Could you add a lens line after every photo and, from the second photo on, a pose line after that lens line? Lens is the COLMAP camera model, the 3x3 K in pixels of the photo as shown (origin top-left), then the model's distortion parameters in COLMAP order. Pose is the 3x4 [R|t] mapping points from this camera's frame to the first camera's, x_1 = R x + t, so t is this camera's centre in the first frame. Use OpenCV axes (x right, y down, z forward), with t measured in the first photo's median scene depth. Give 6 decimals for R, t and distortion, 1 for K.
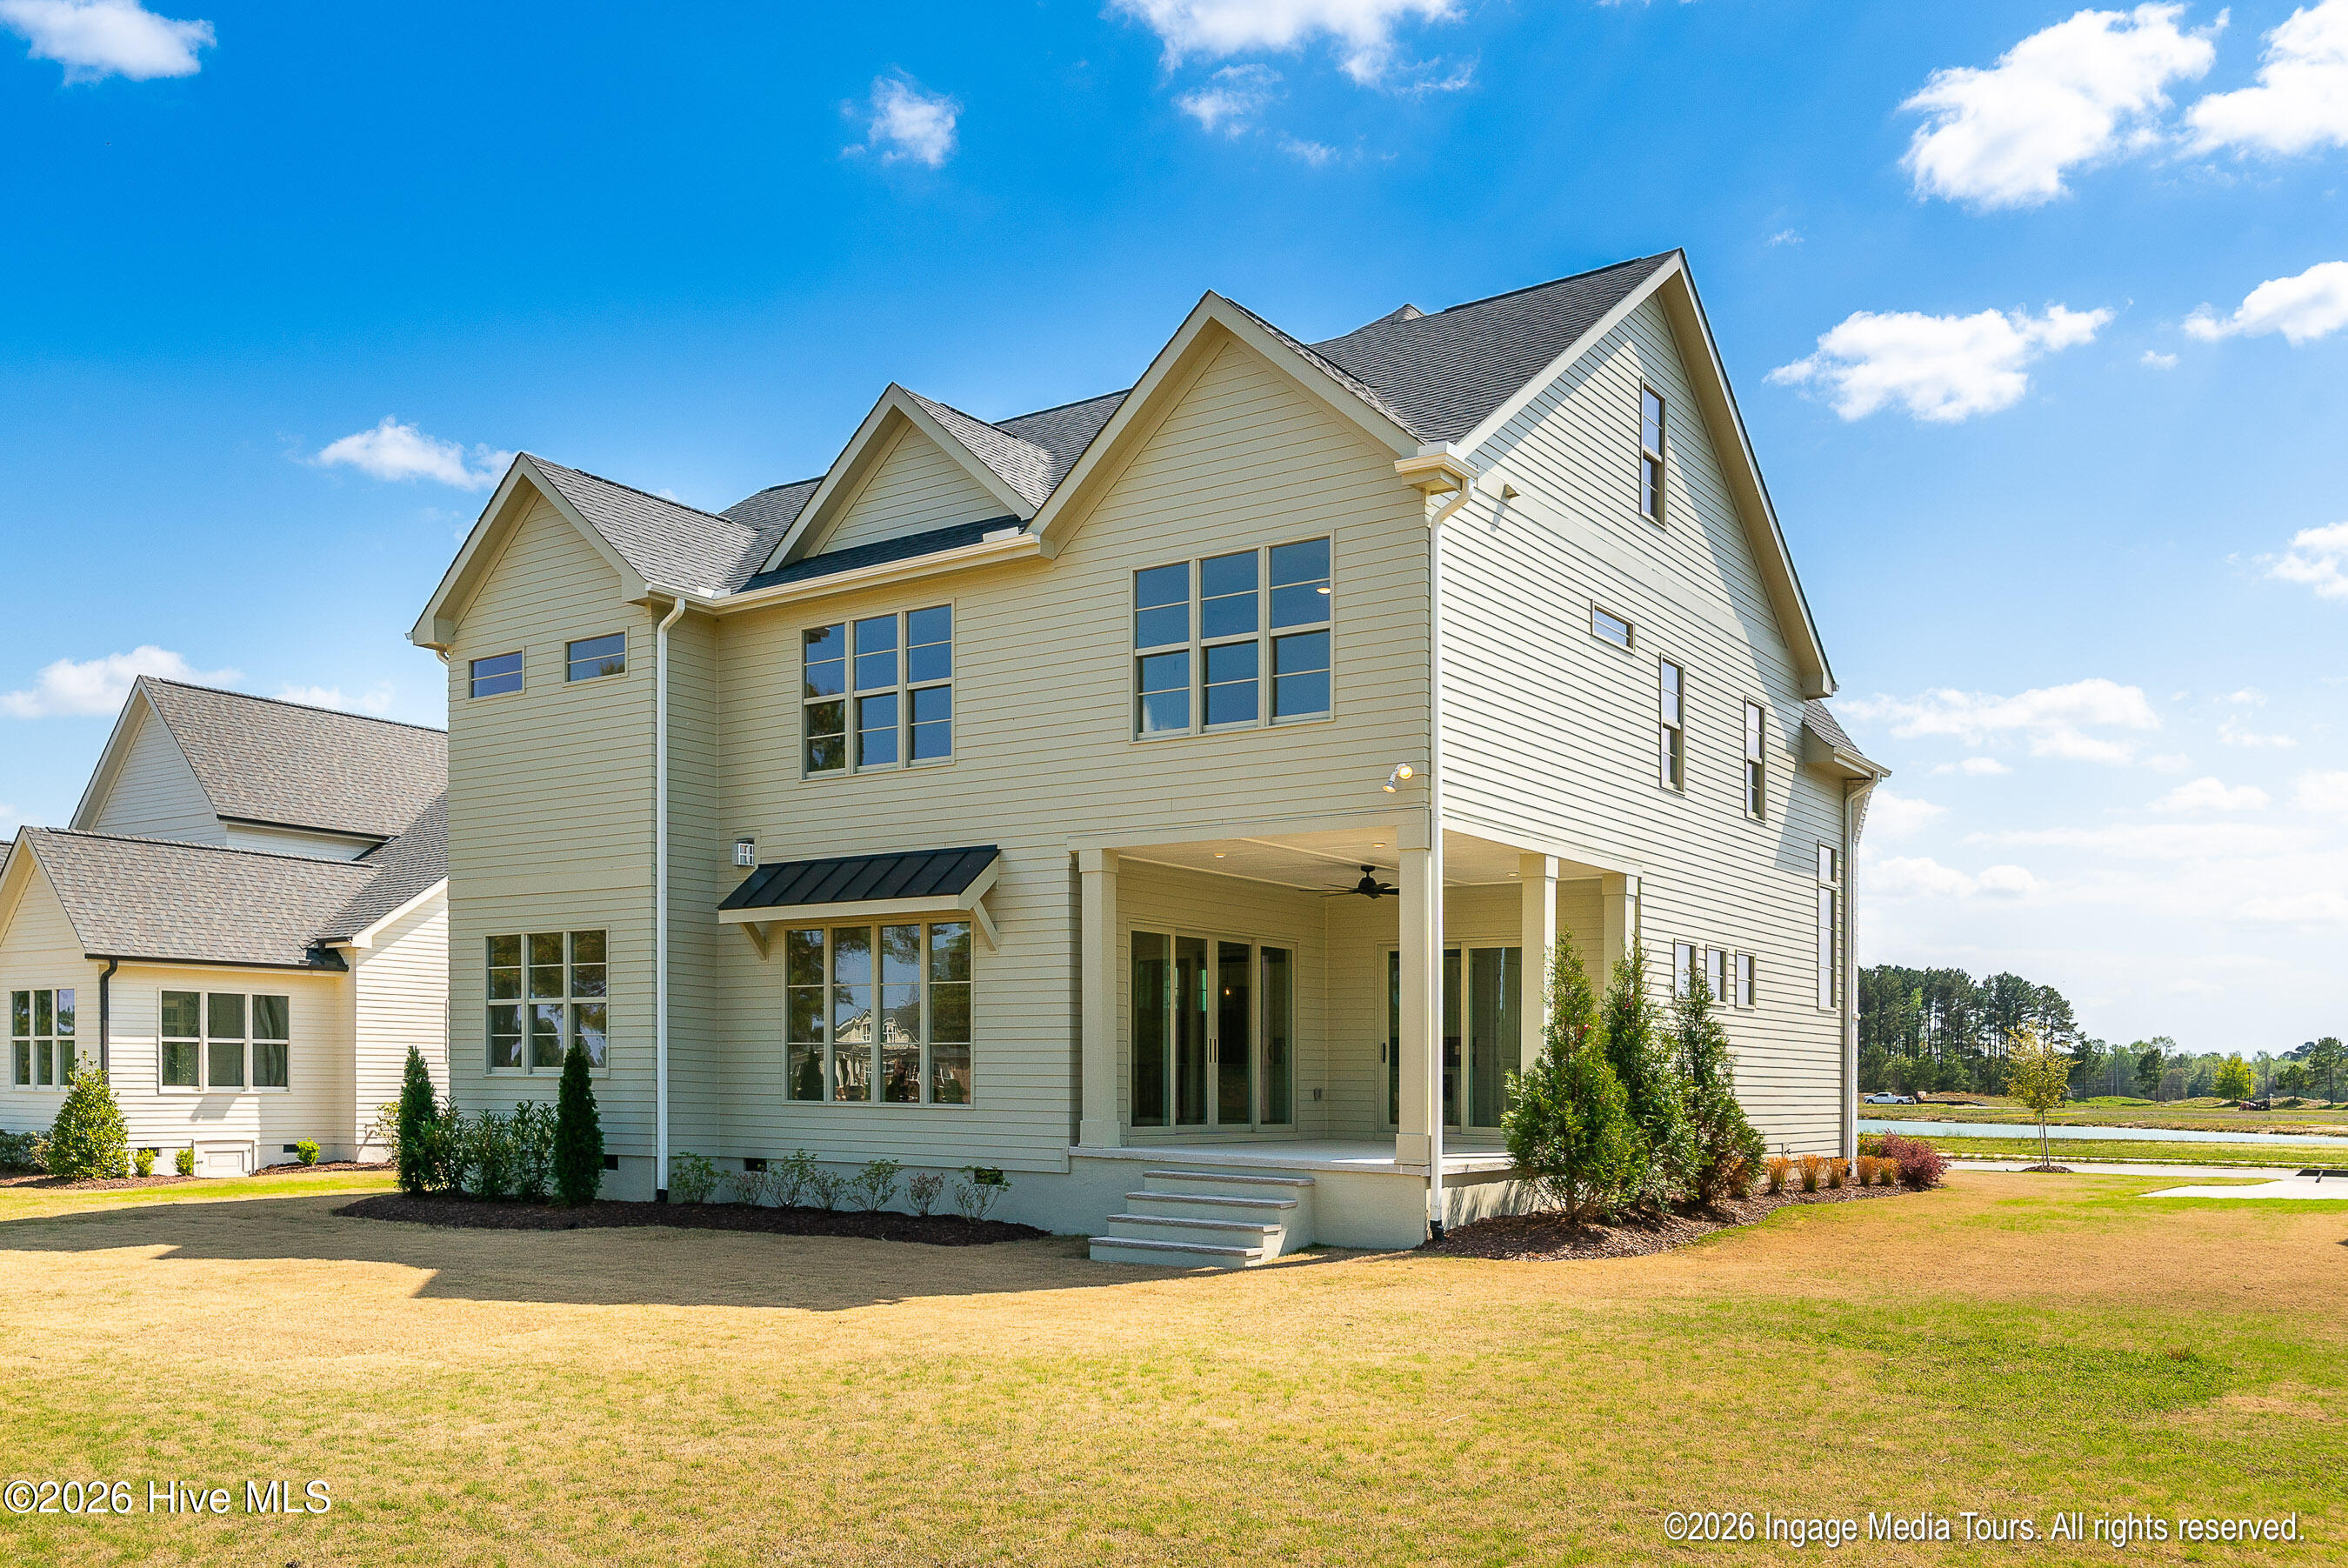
lens RADIAL K [[1942.9, 0, 1174.0], [0, 1942.9, 784.0], [0, 0, 1]] dist [-0.088250, -0.000326]
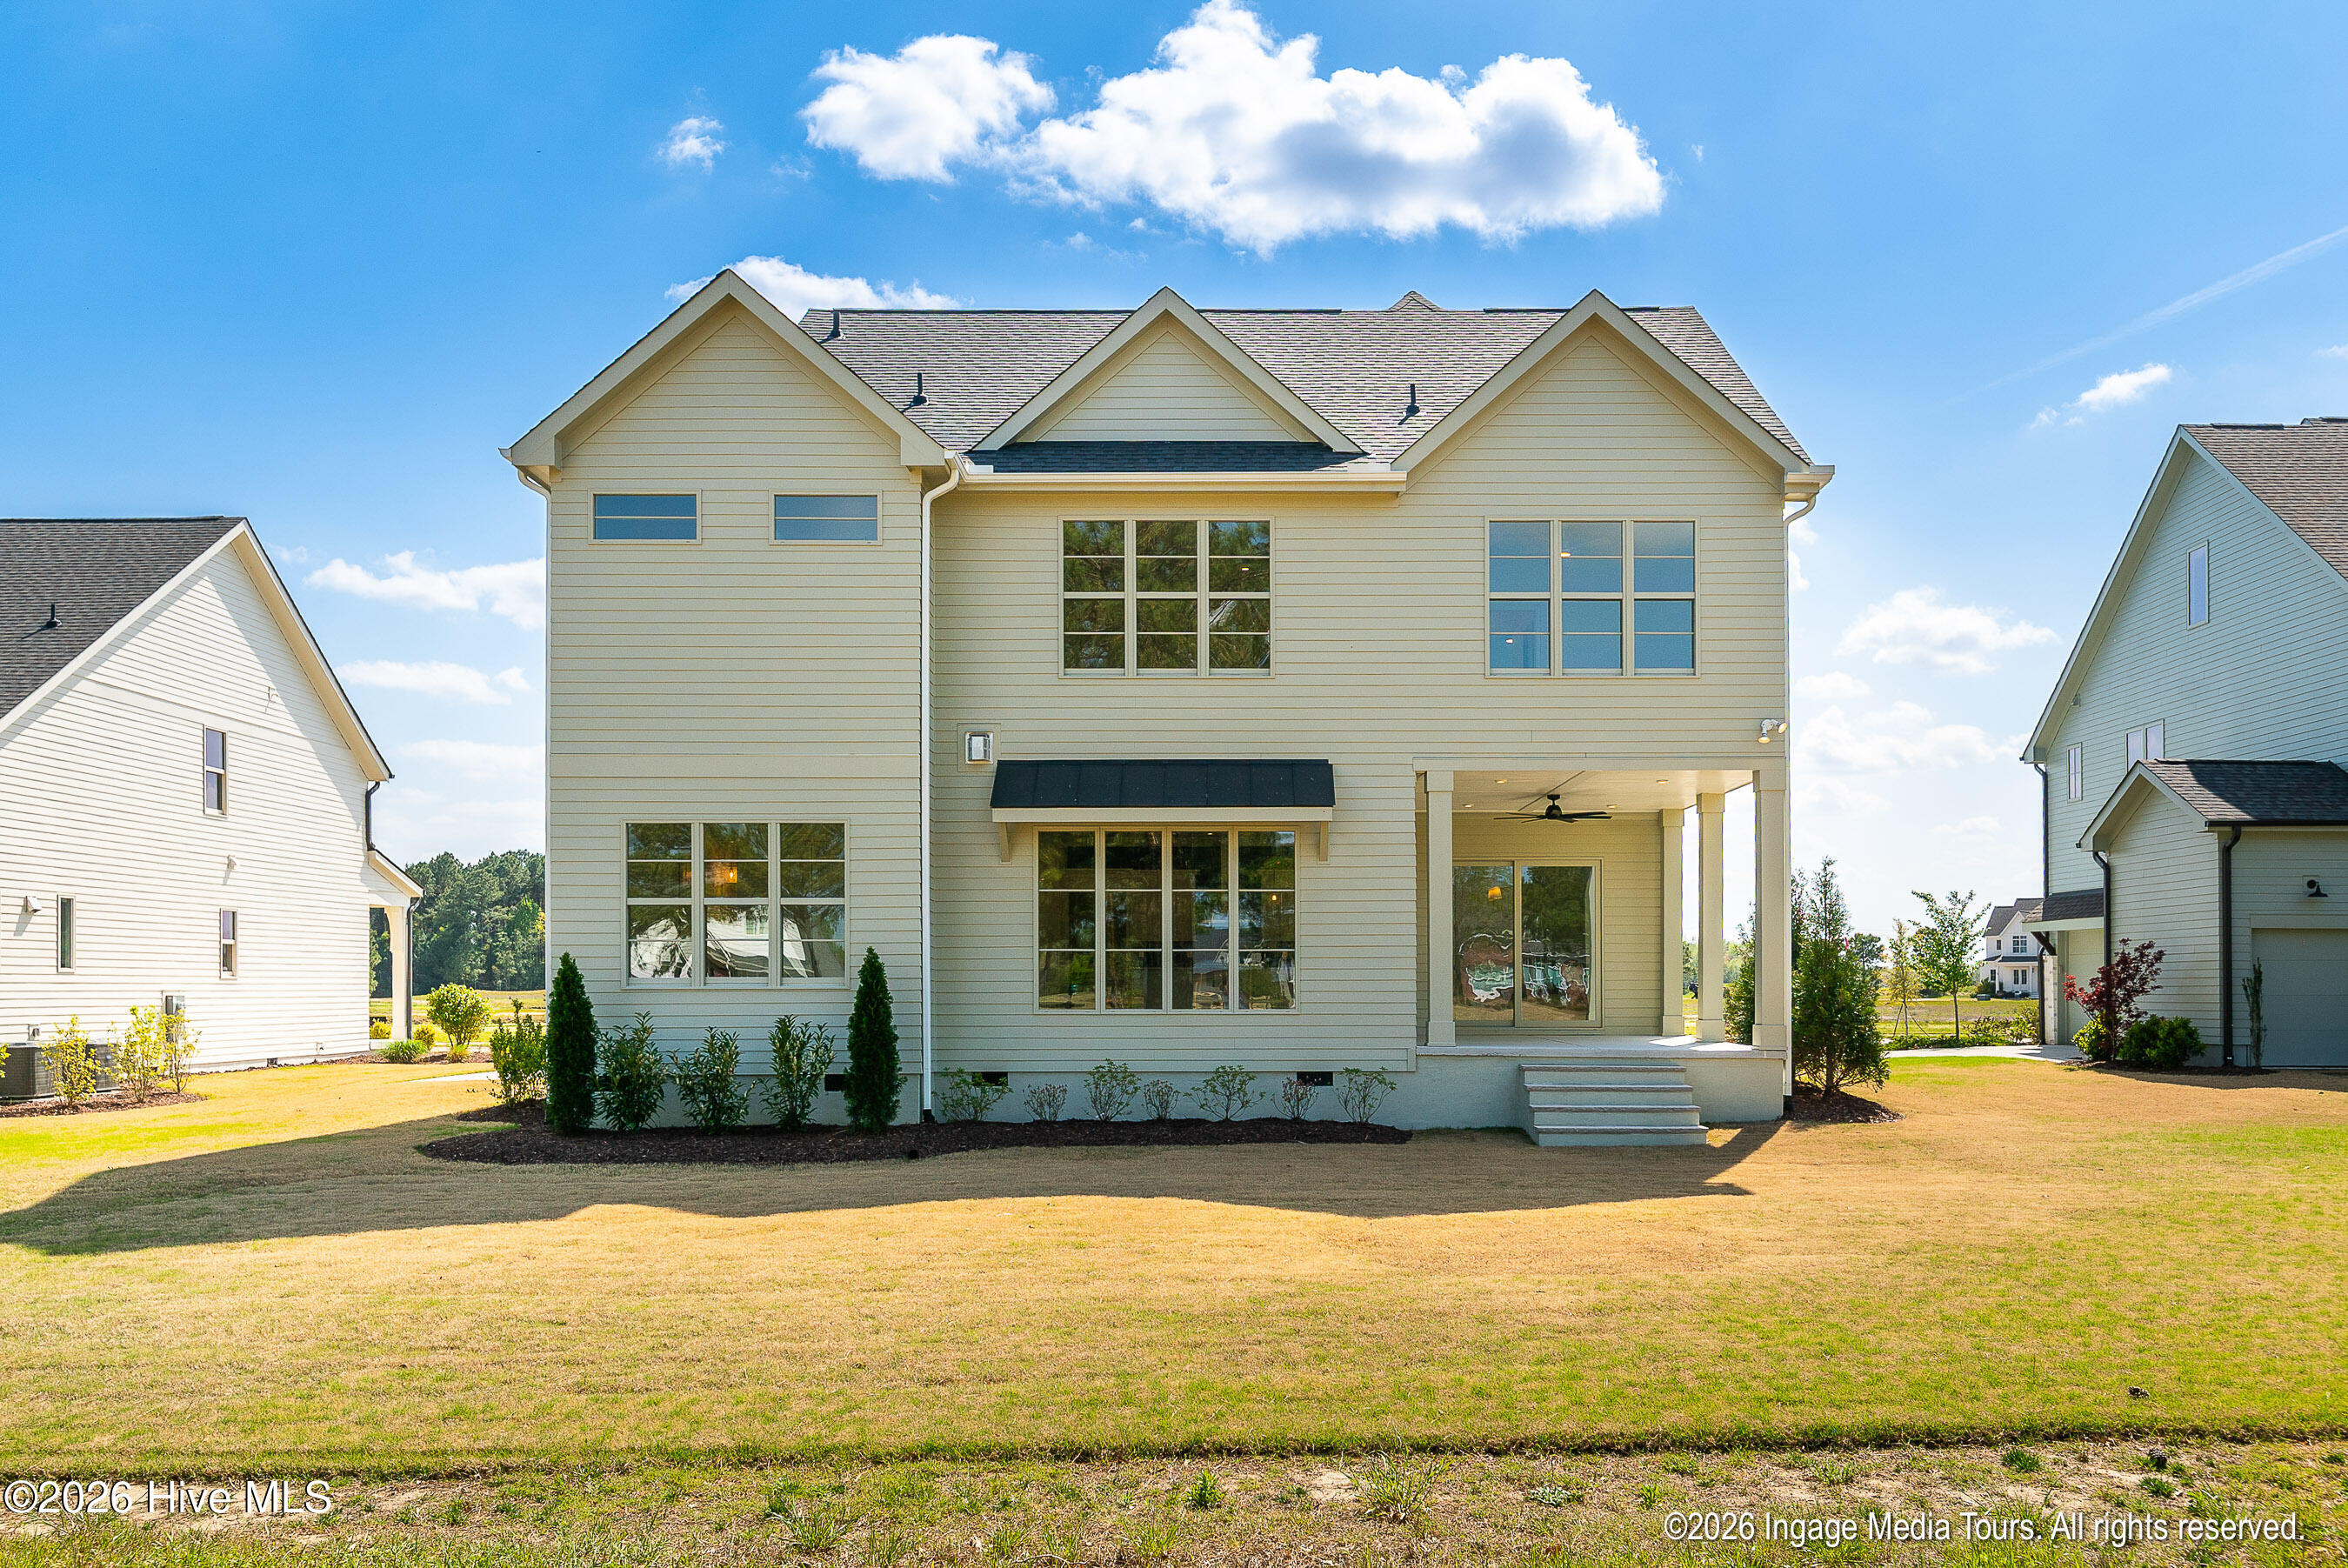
lens RADIAL K [[1873.5, 0, 1176.7], [0, 1873.5, 681.7], [0, 0, 1]] dist [-0.068412, -0.000125]
pose [[0.821653, 0.081771, 0.564093, -0.695210], [-0.079361, 0.996428, -0.028845, 0.023858], [-0.564437, -0.021066, 0.825208, 0.205058]]
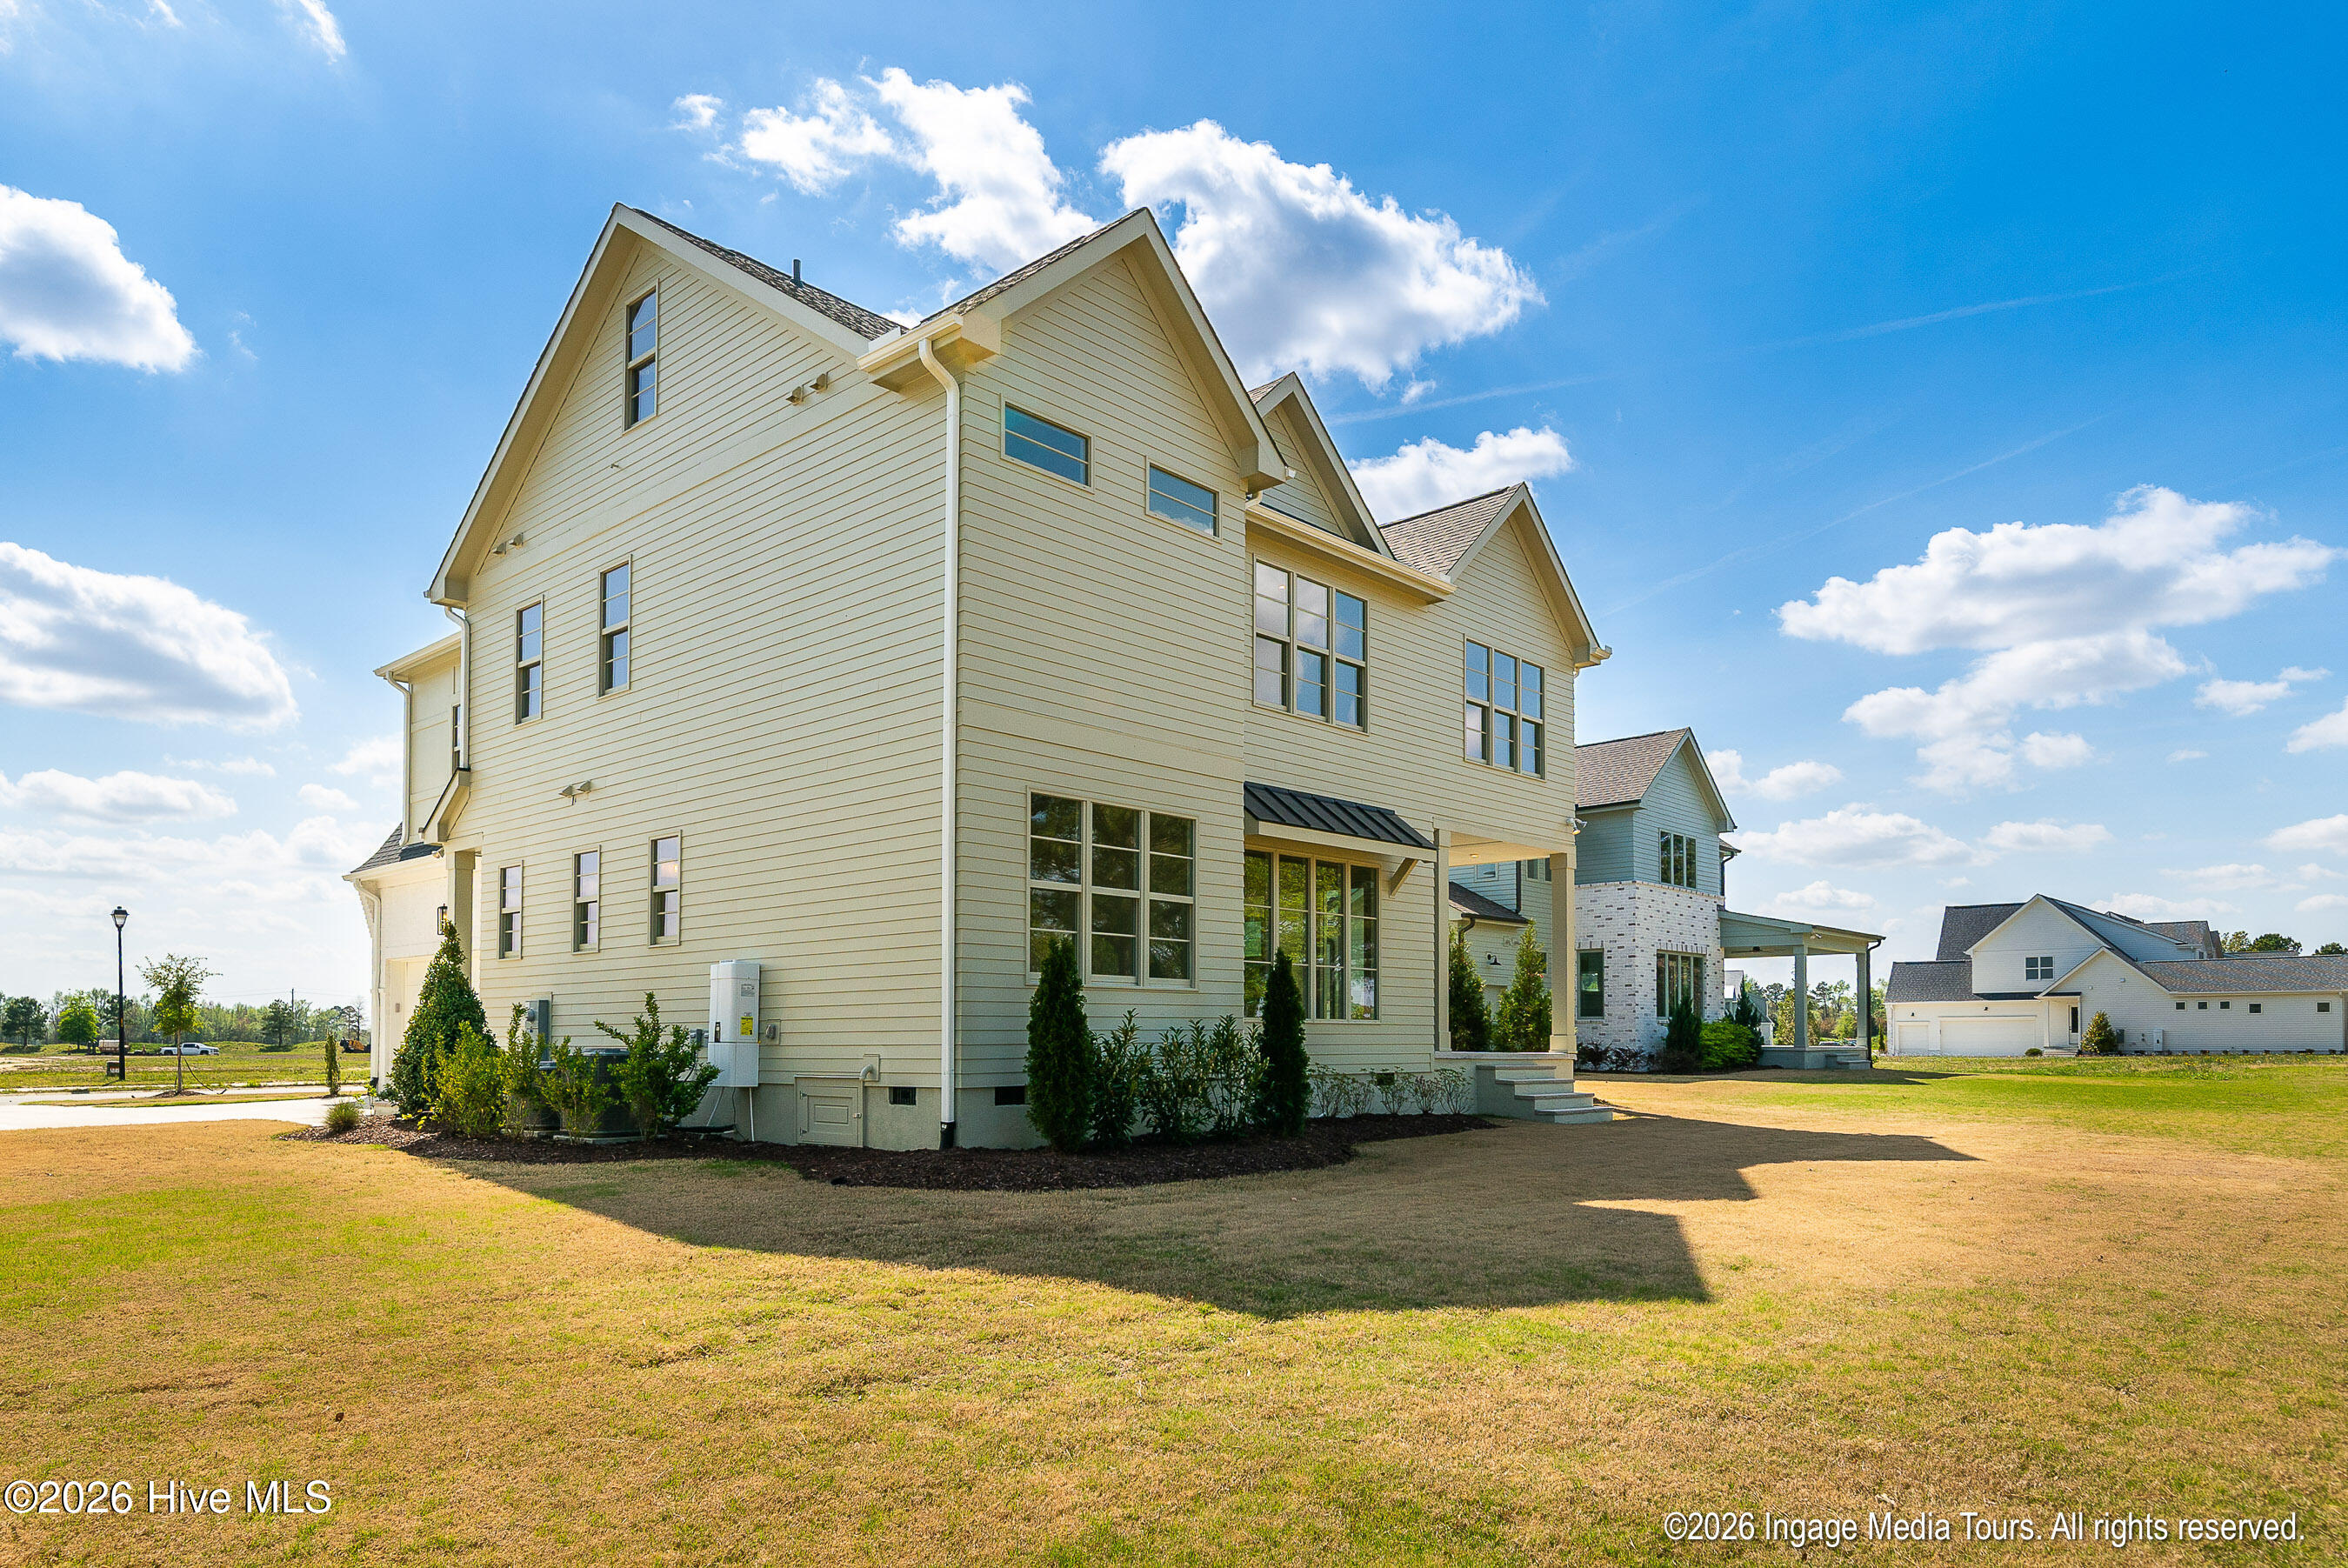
lens RADIAL K [[1506.1, 0, 1175.3], [0, 1506.1, 826.3], [0, 0, 1]] dist [-0.001302, -0.000243]
pose [[0.142601, 0.135141, 0.980511, -1.005485], [-0.152947, 0.981745, -0.113067, 0.163643], [-0.977892, -0.133842, 0.160667, 0.940340]]
